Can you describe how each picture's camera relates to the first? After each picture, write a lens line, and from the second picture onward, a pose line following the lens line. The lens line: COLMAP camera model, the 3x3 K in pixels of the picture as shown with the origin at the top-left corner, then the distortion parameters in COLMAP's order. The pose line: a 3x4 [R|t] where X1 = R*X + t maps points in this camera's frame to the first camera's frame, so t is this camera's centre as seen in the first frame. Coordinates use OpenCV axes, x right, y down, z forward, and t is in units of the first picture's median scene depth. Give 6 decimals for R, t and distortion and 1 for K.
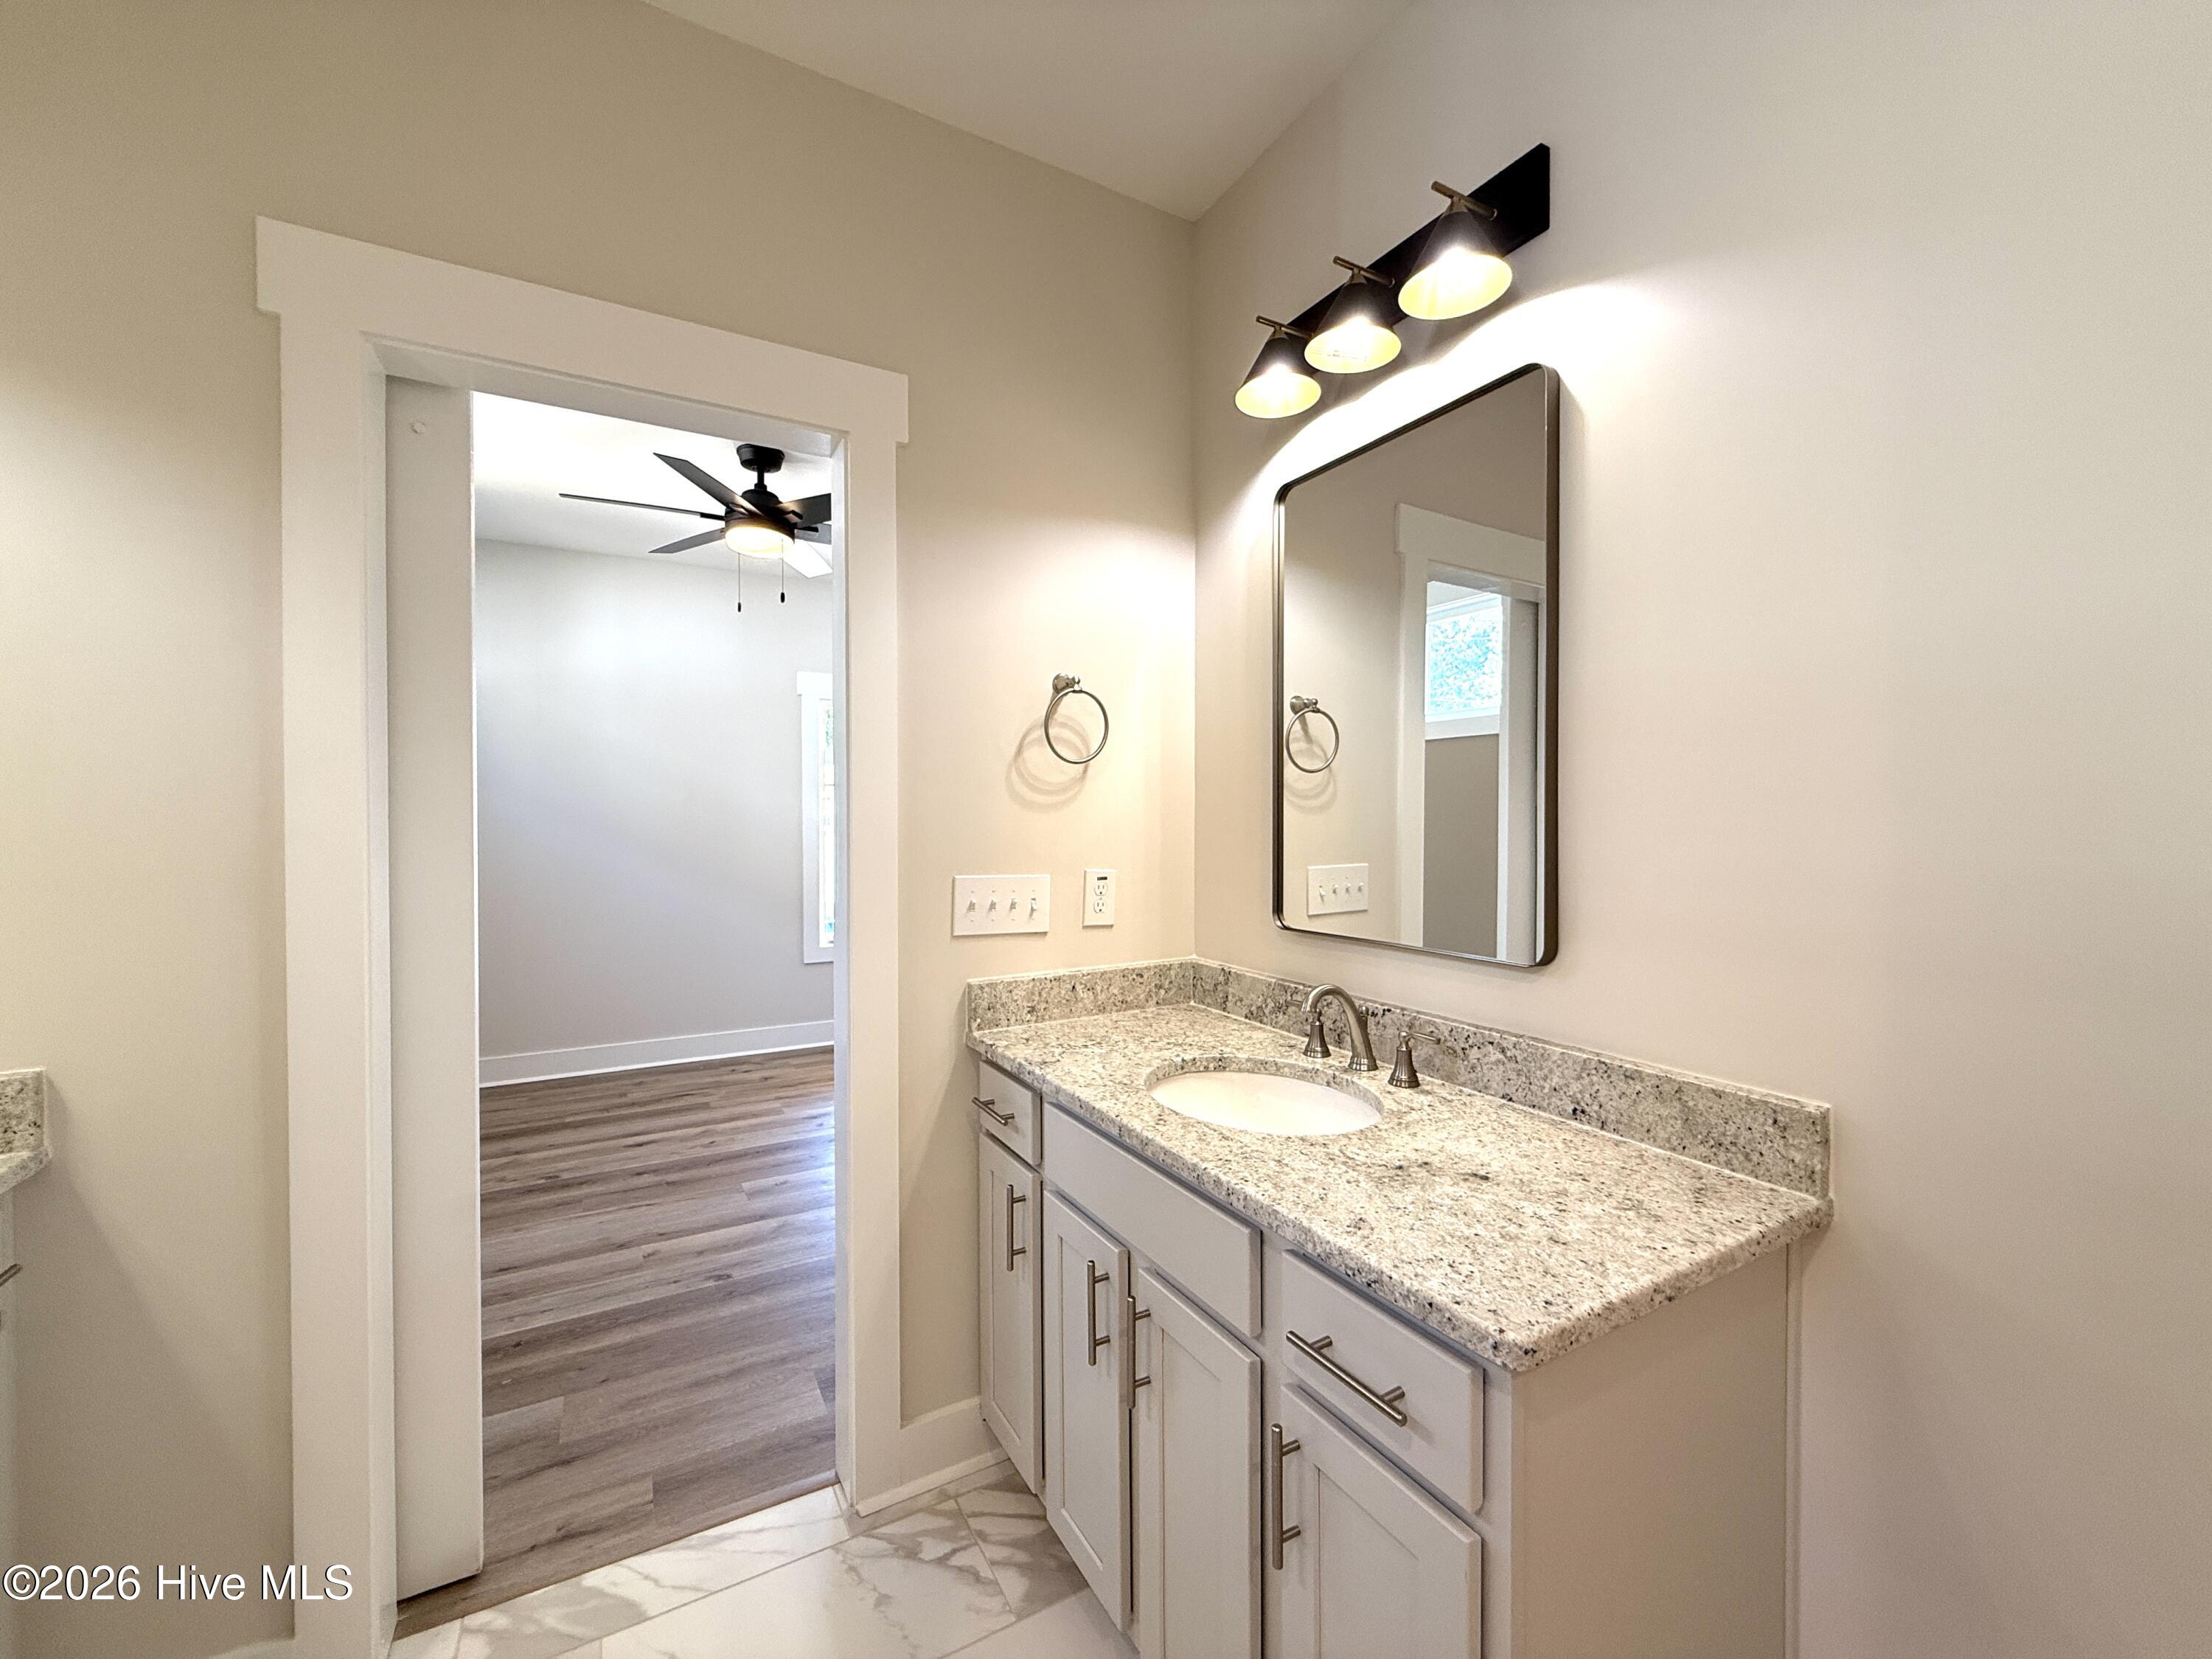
lens RADIAL K [[884.1, 0, 1097.8], [0, 884.1, 828.0], [0, 0, 1]] dist [0.000406, 0.000410]
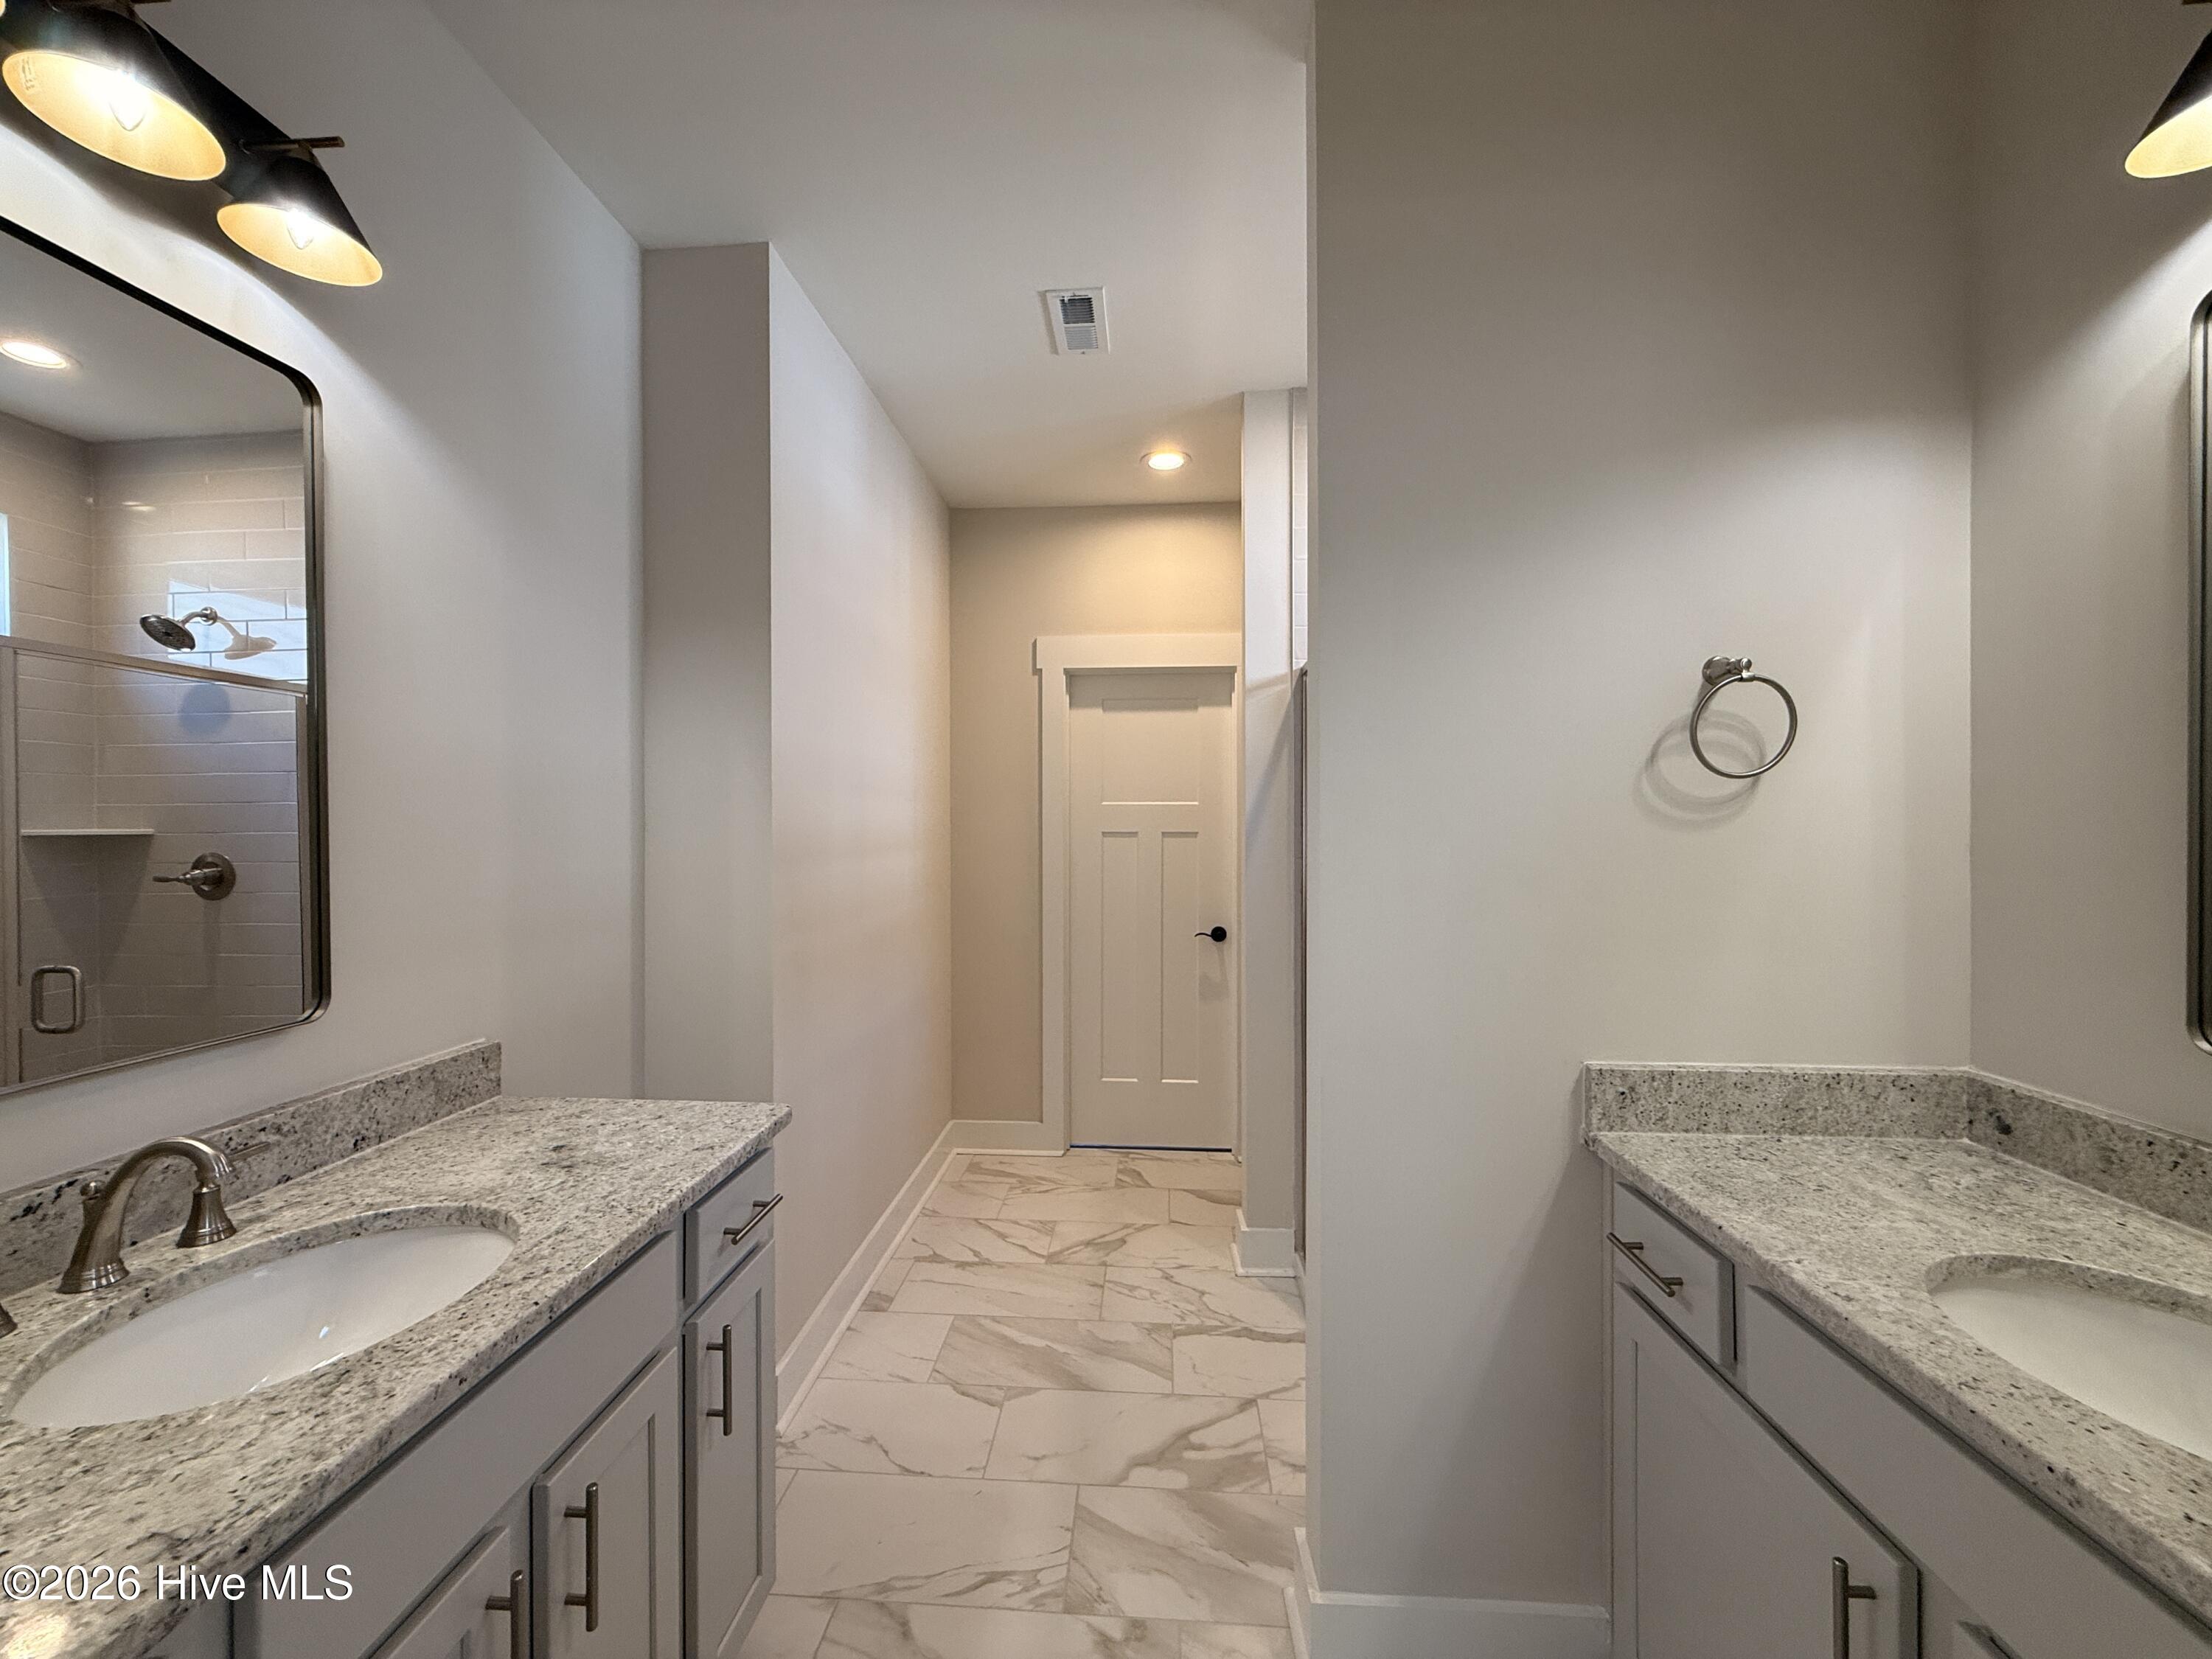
lens RADIAL K [[884.1, 0, 1097.8], [0, 884.1, 828.0], [0, 0, 1]] dist [0.000406, 0.000410]
pose [[-0.834583, -0.000257, 0.550882, -0.556277], [0.008544, 0.999874, 0.013411, -0.040998], [-0.550816, 0.015899, -0.834475, 1.014029]]
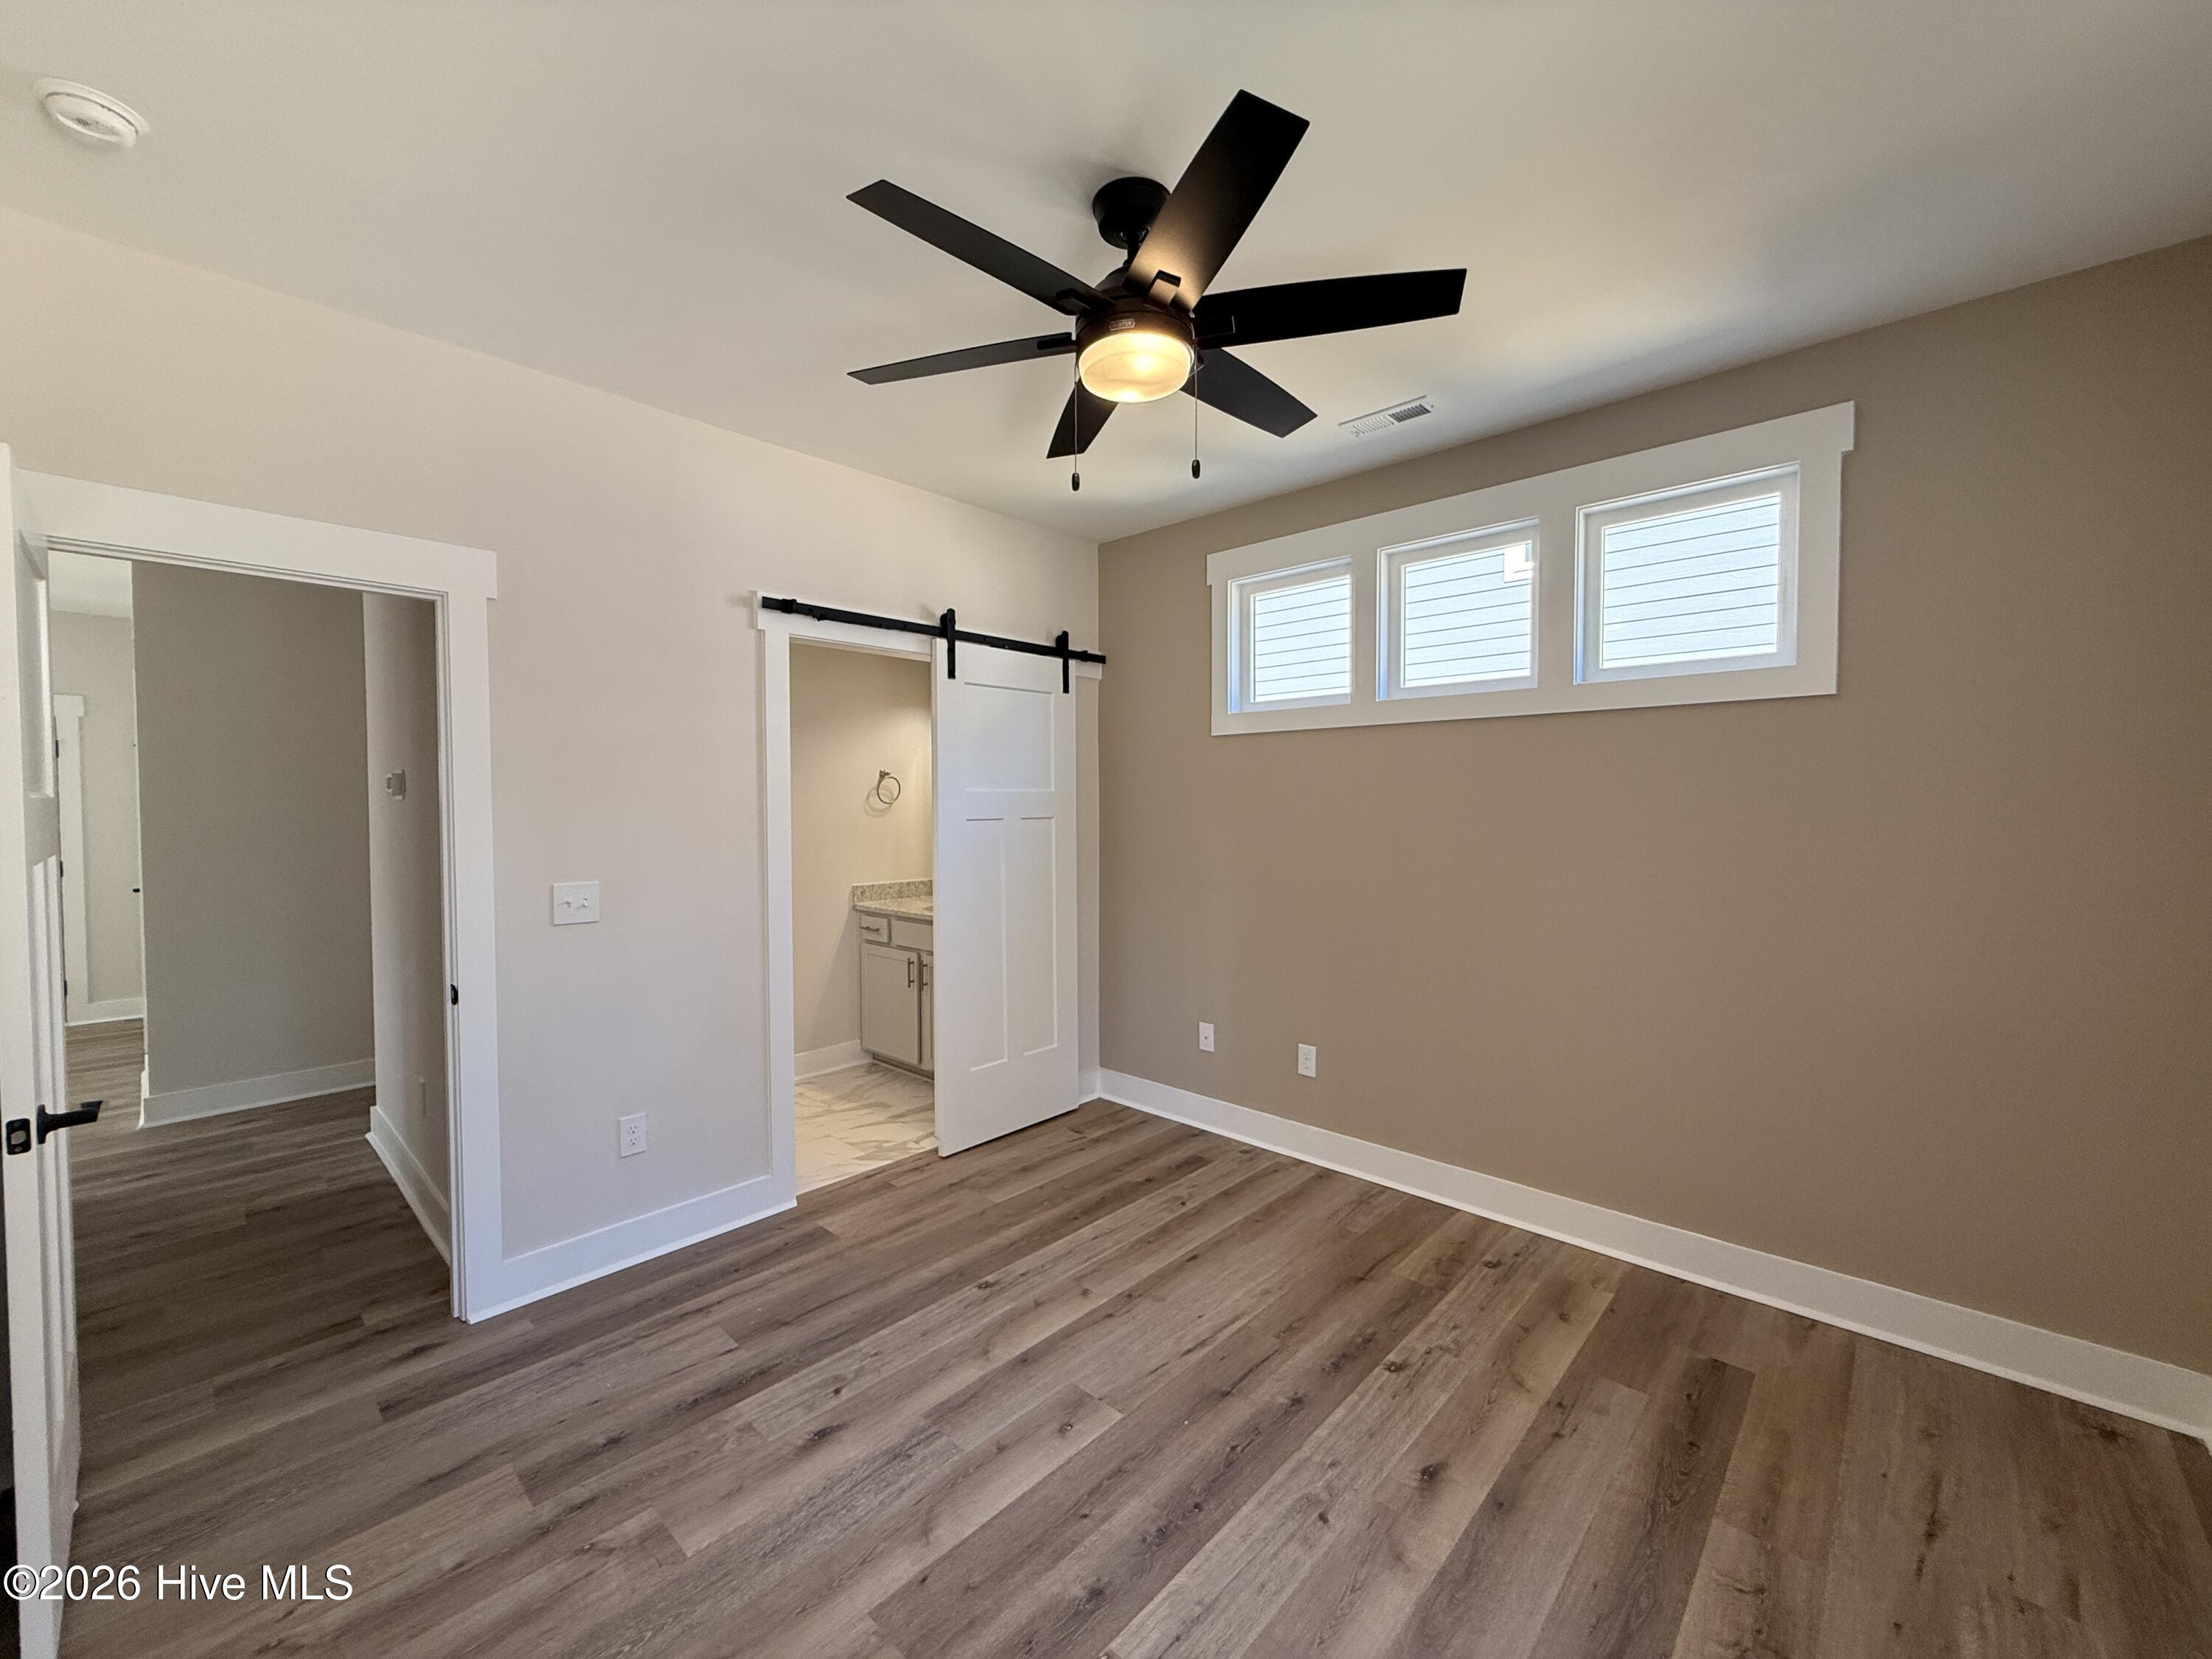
lens RADIAL K [[884.1, 0, 1097.8], [0, 884.1, 828.0], [0, 0, 1]] dist [0.000406, 0.000410]
pose [[-0.953174, 0.008211, -0.302310, -0.372636], [-0.002791, 0.999350, 0.035942, -0.097131], [0.302409, 0.035103, -0.952532, 3.072514]]
